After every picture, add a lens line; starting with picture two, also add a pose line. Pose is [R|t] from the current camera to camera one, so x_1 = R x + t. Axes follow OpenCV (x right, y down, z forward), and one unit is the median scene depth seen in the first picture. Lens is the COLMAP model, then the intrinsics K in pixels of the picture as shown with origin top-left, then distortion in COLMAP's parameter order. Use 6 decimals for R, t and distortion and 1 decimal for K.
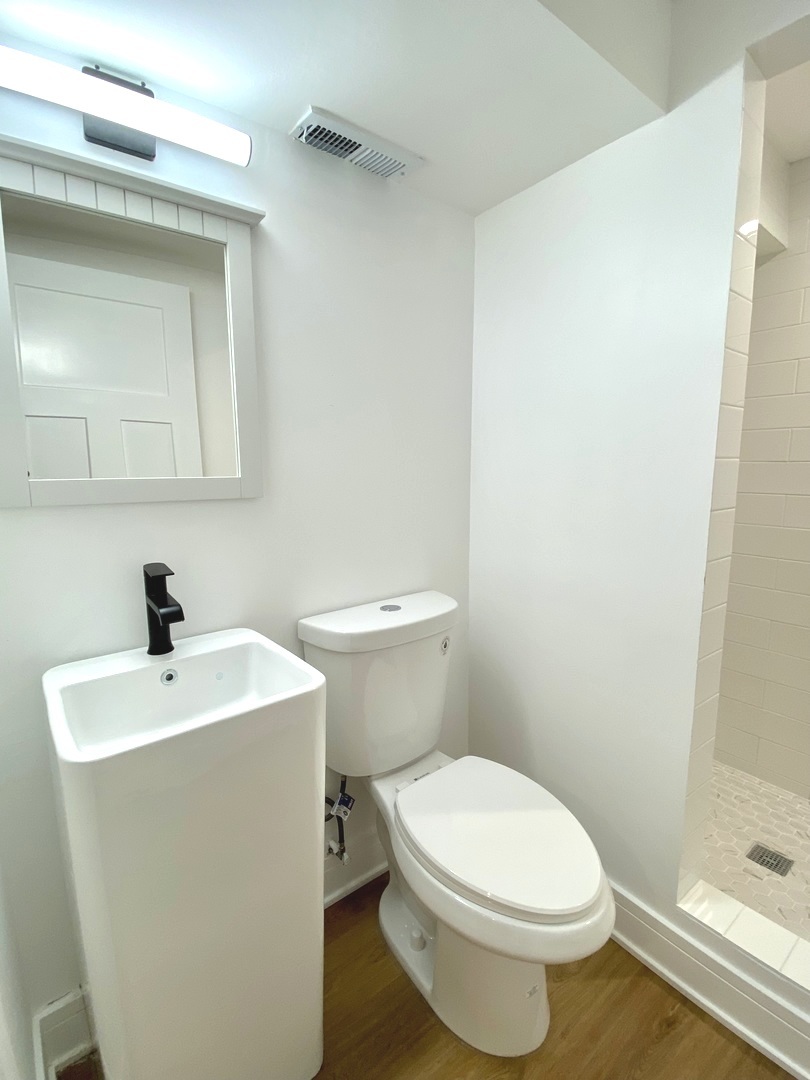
lens RADIAL K [[495.4, 0, 405.0], [0, 495.4, 540.0], [0, 0, 1]] dist [0.020771, -0.020869]
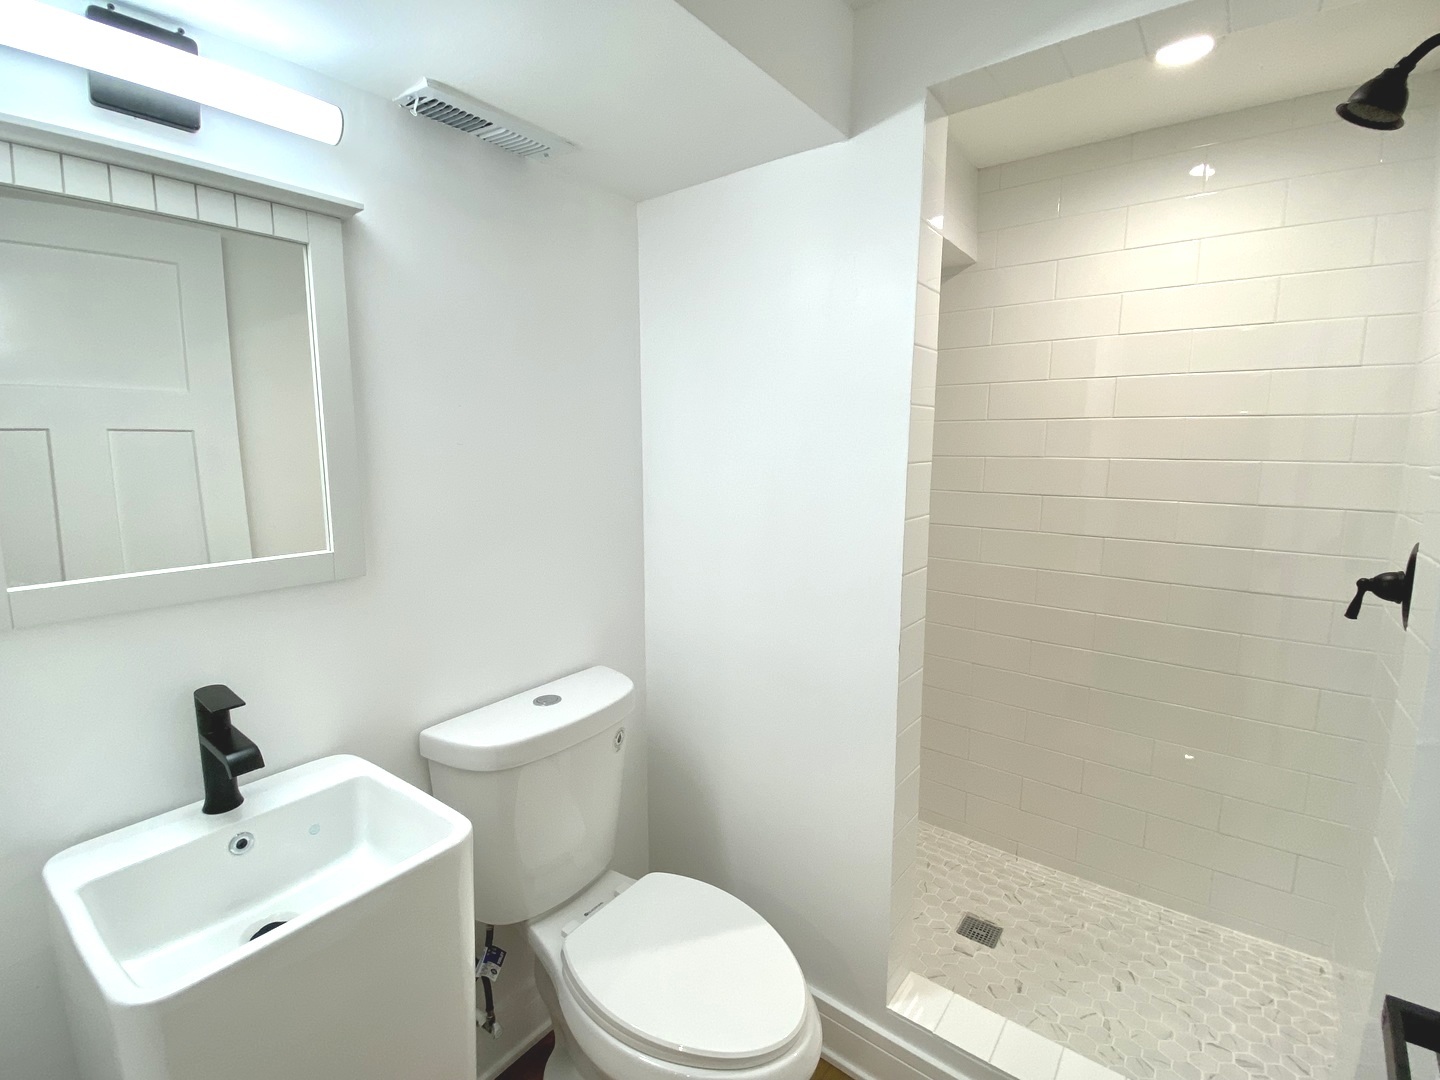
lens RADIAL K [[660.5, 0, 720.0], [0, 660.5, 540.0], [0, 0, 1]] dist [0.020771, -0.020869]
pose [[0.967031, -0.030135, 0.252871, -0.024438], [0.031266, 0.999511, -0.000456, -0.119276], [-0.252733, 0.008347, 0.967500, -0.095120]]
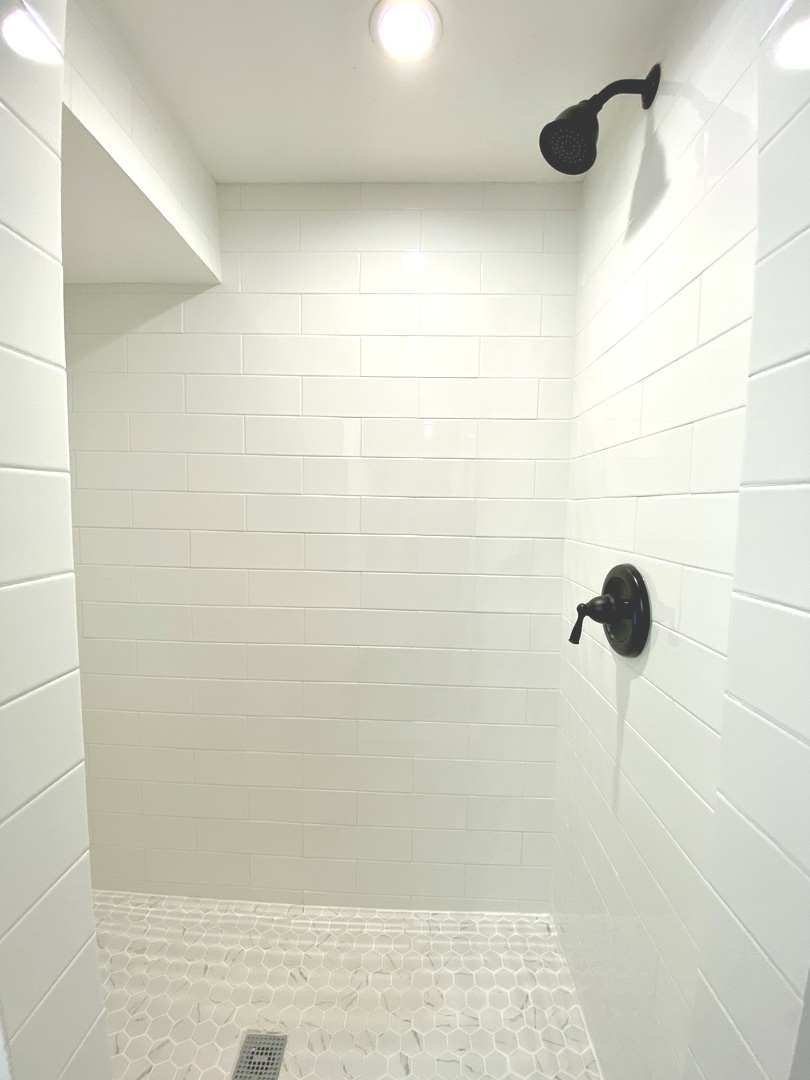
lens RADIAL K [[437.4, 0, 405.0], [0, 437.4, 540.0], [0, 0, 1]] dist [0.014190, -0.017052]
pose [[0.634734, -0.046278, 0.771344, 0.507123], [0.092423, 0.995586, -0.016323, -0.146871], [-0.767184, 0.081651, 0.636209, 0.432609]]
